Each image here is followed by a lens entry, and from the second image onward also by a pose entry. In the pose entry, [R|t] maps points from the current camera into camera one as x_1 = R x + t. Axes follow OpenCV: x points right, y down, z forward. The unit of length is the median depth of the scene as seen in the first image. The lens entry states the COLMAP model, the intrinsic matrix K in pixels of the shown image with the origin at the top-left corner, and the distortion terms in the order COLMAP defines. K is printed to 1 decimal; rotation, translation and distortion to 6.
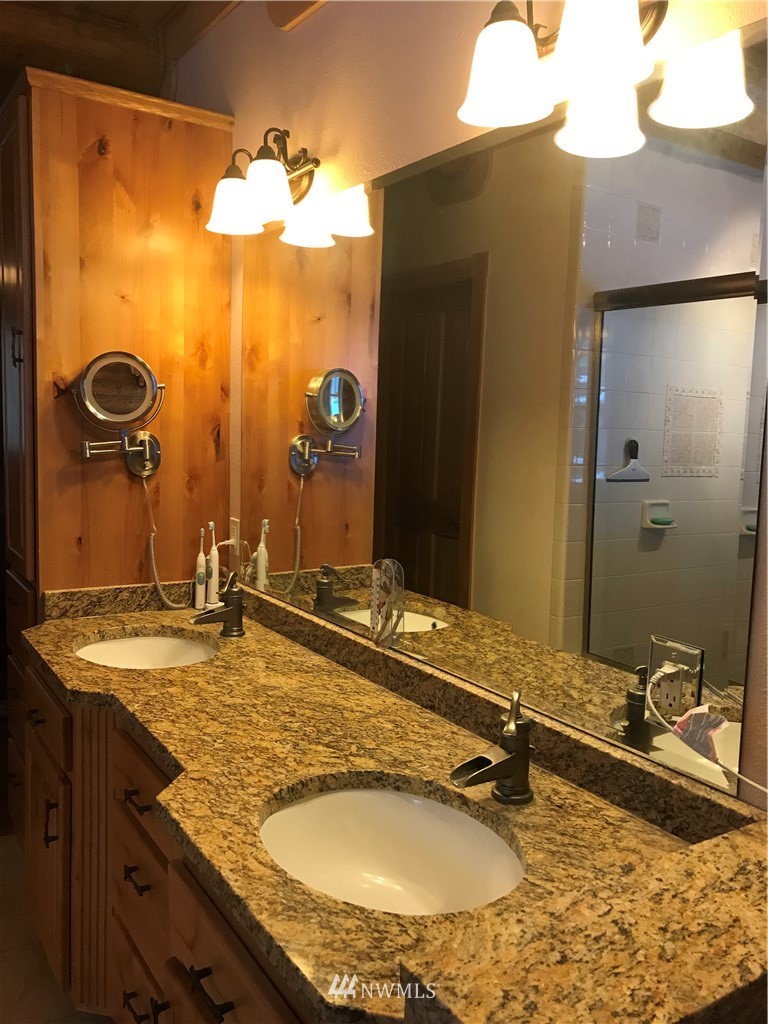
lens RADIAL K [[832.0, 0, 384.0], [0, 832.0, 512.0], [0, 0, 1]] dist [0.034225, -0.037609]
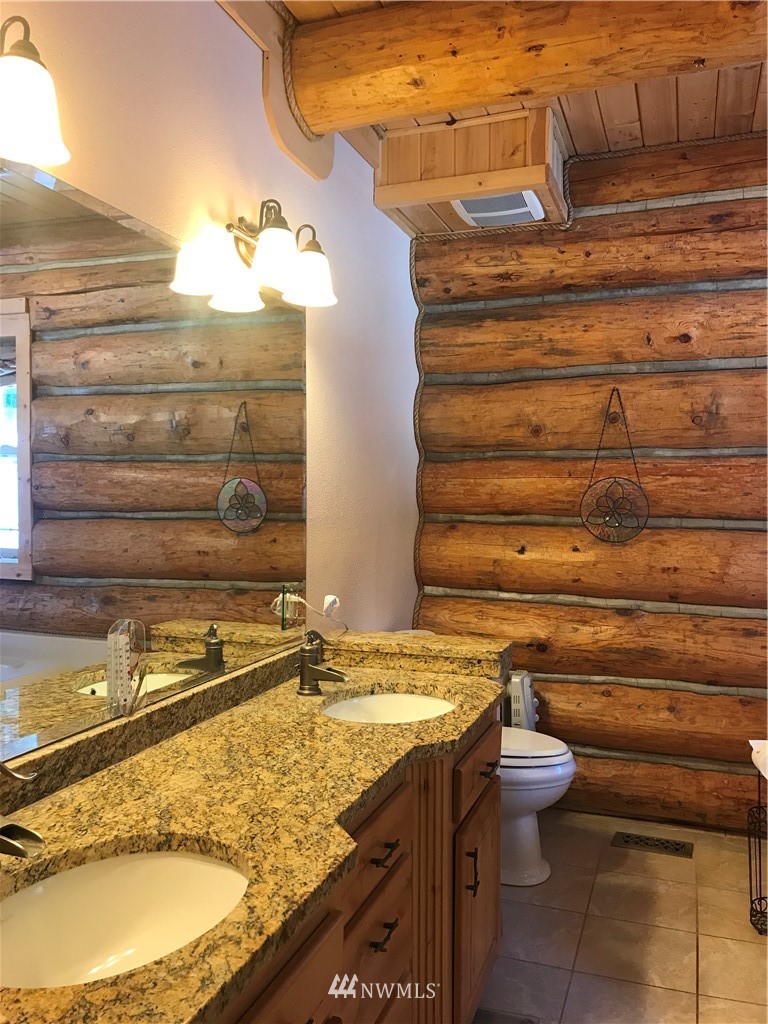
lens RADIAL K [[832.0, 0, 384.0], [0, 832.0, 512.0], [0, 0, 1]] dist [0.034225, -0.037609]
pose [[-0.594989, -0.054929, 0.801855, -0.999415], [0.063253, 0.991368, 0.114845, -0.166986], [-0.801241, 0.119051, -0.586378, 1.425245]]
